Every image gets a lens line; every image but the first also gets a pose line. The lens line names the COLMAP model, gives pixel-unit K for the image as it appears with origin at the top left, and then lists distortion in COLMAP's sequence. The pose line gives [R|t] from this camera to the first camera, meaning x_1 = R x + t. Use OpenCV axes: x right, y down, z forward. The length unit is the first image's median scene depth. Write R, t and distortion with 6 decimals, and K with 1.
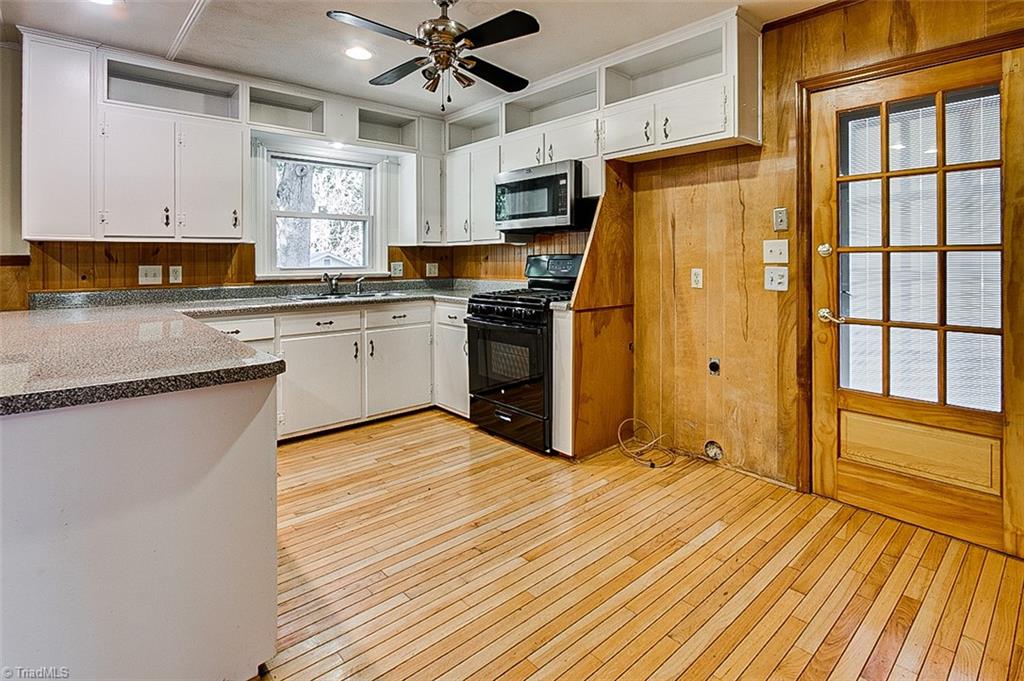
lens RADIAL K [[511.5, 0, 508.5], [0, 511.5, 261.1], [0, 0, 1]] dist [-0.008479, -0.000248]
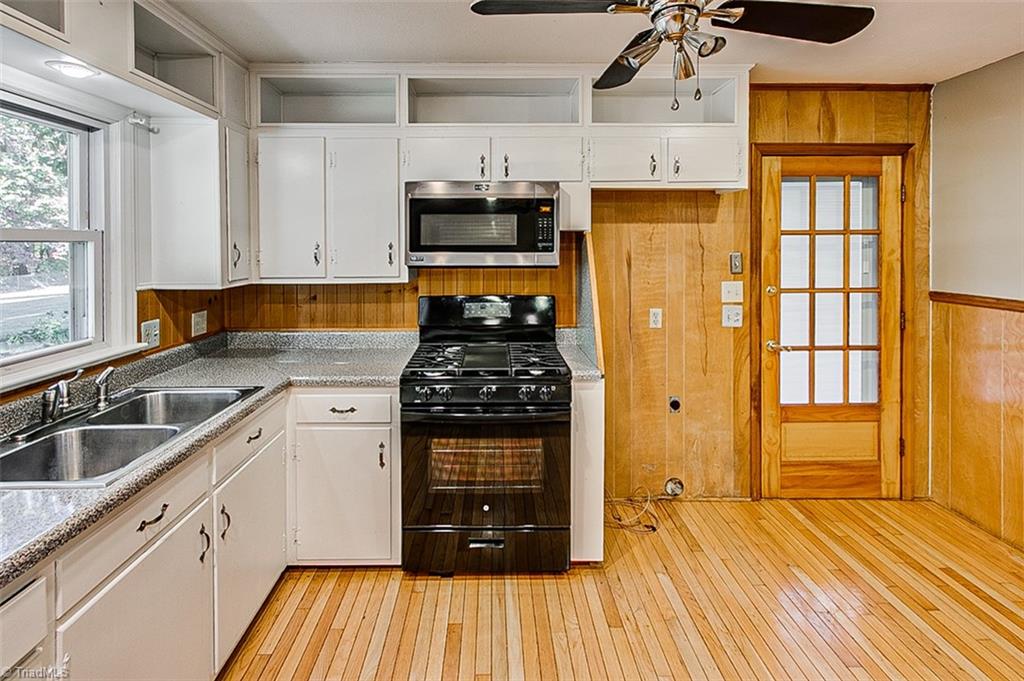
lens RADIAL K [[487.6, 0, 504.3], [0, 487.6, 253.2], [0, 0, 1]] dist [0.004282, 0.000692]
pose [[0.648288, -0.009227, 0.761339, -0.517704], [0.004547, 0.999956, 0.008247, -0.097220], [-0.761381, -0.001884, 0.648302, 0.589660]]
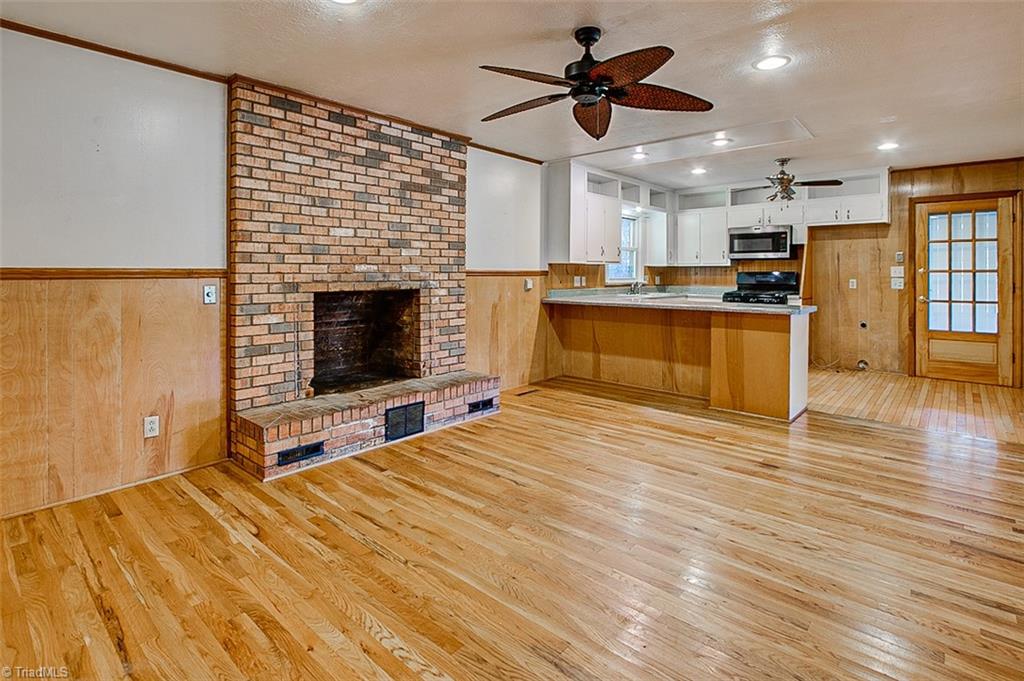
lens RADIAL K [[506.2, 0, 517.0], [0, 506.2, 272.7], [0, 0, 1]] dist [-0.005372, 0.000042]
pose [[0.992232, 0.007055, 0.124198, -1.213872], [-0.006275, 0.999958, -0.006669, 0.009949], [-0.124240, 0.005837, 0.992235, -0.856813]]
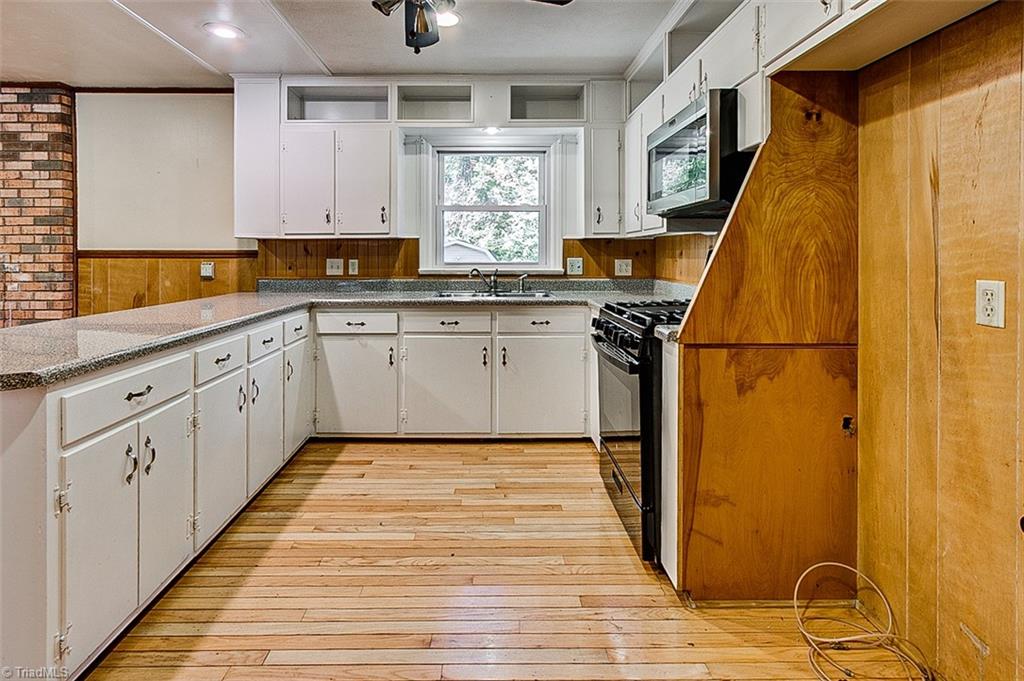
lens RADIAL K [[498.0, 0, 487.9], [0, 498.0, 256.8], [0, 0, 1]] dist [0.001497, 0.005042]
pose [[0.752641, 0.007978, -0.658383, 0.316906], [-0.006027, 0.999968, 0.005227, -0.004088], [0.658403, 0.000035, 0.752665, 0.398700]]
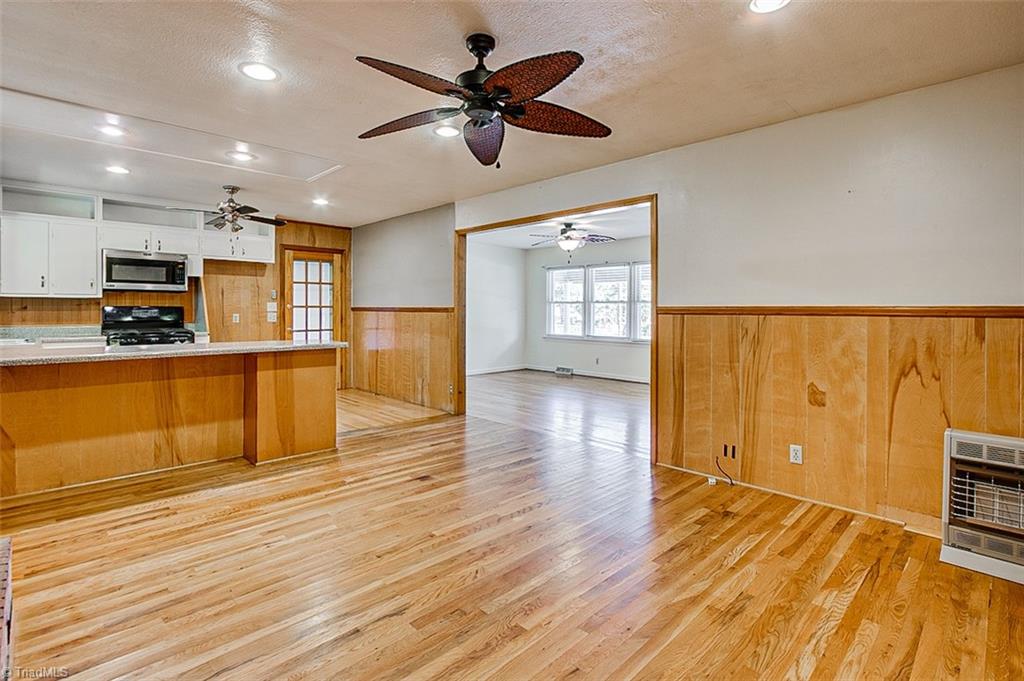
lens RADIAL K [[488.6, 0, 507.7], [0, 488.6, 314.0], [0, 0, 1]] dist [-0.030221, 0.008585]
pose [[-0.048100, -0.003806, 0.998835, -1.699208], [0.002117, 0.999990, 0.003913, 0.008991], [-0.998840, 0.002303, -0.048091, -0.062946]]
